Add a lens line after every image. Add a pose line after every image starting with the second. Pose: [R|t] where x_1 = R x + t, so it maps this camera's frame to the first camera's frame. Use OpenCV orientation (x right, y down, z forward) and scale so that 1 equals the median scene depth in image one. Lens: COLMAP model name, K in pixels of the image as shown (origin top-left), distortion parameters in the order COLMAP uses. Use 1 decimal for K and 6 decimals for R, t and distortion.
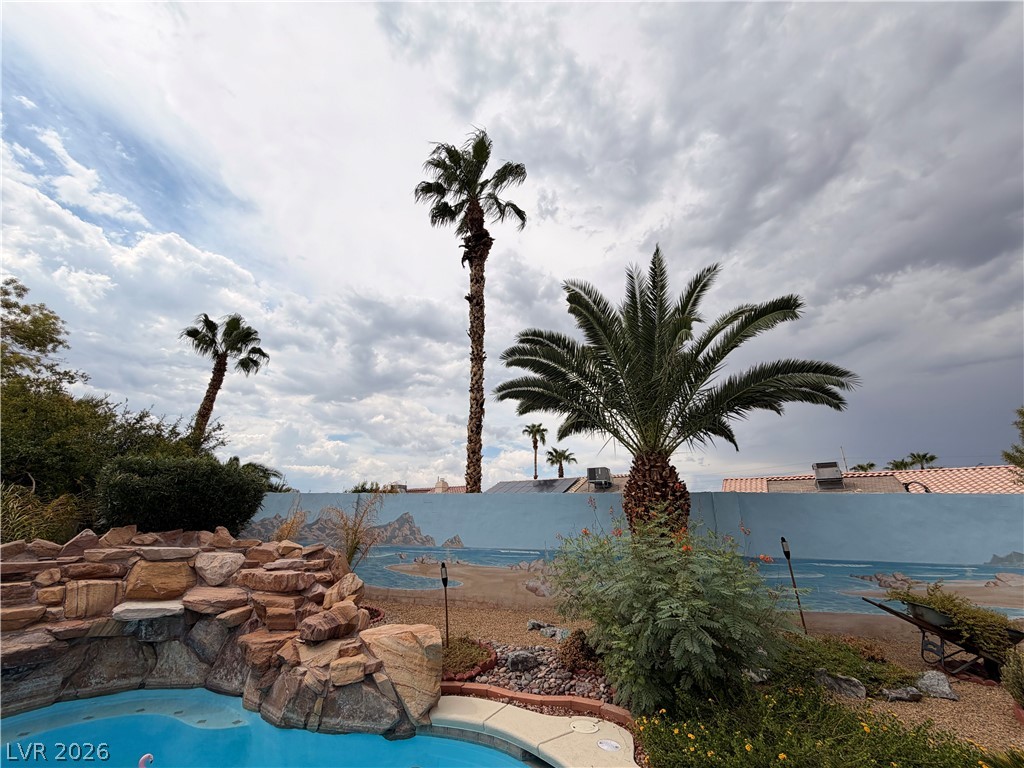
lens RADIAL K [[407.1, 0, 512.0], [0, 407.1, 384.0], [0, 0, 1]] dist [0.002274, 0.000317]
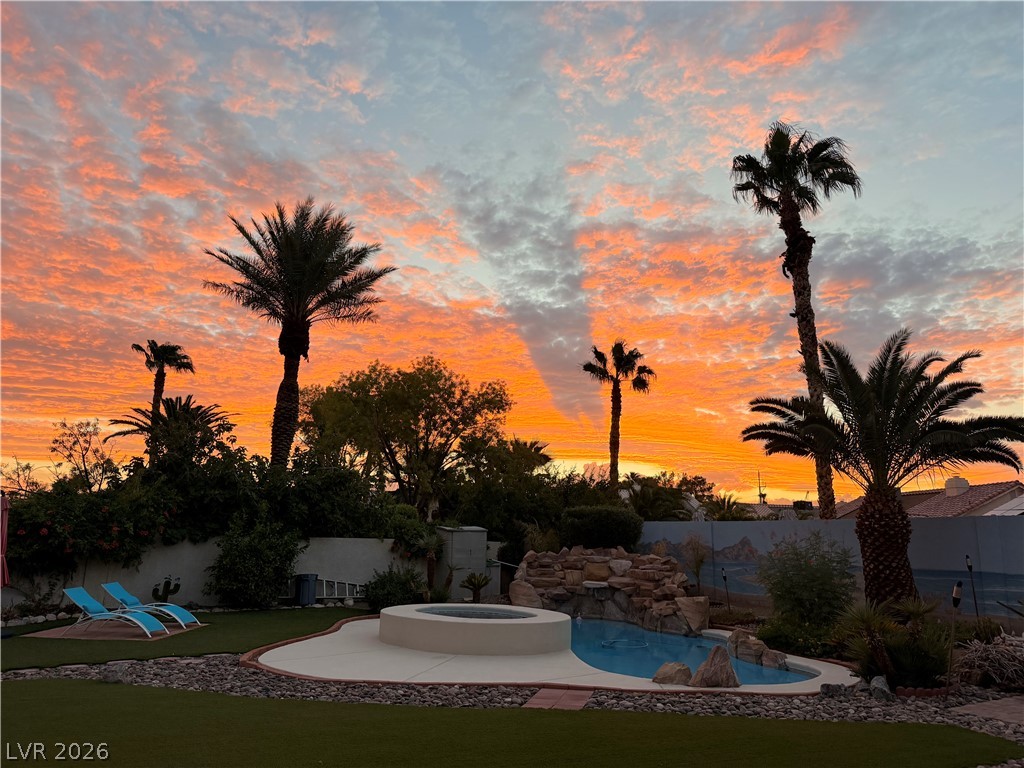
lens RADIAL K [[737.8, 0, 512.0], [0, 737.8, 384.0], [0, 0, 1]] dist [-0.003114, -0.003205]
pose [[0.671985, -0.155200, -0.724120, 1.174573], [0.235457, 0.971831, 0.010212, -0.398373], [0.702137, -0.177361, 0.689599, -1.177936]]
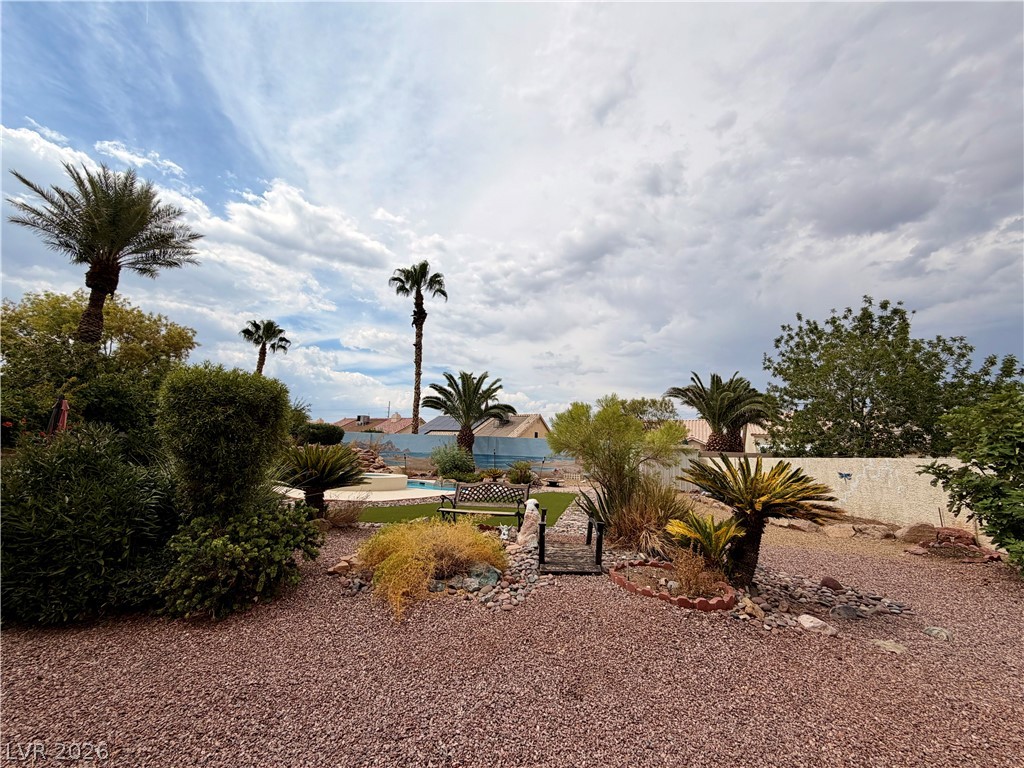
lens RADIAL K [[407.1, 0, 512.0], [0, 407.1, 384.0], [0, 0, 1]] dist [0.002274, 0.000317]
pose [[0.990655, 0.043197, 0.129370, 0.234058], [-0.066213, 0.981568, 0.179279, -0.745098], [-0.119241, -0.186170, 0.975255, -2.114856]]
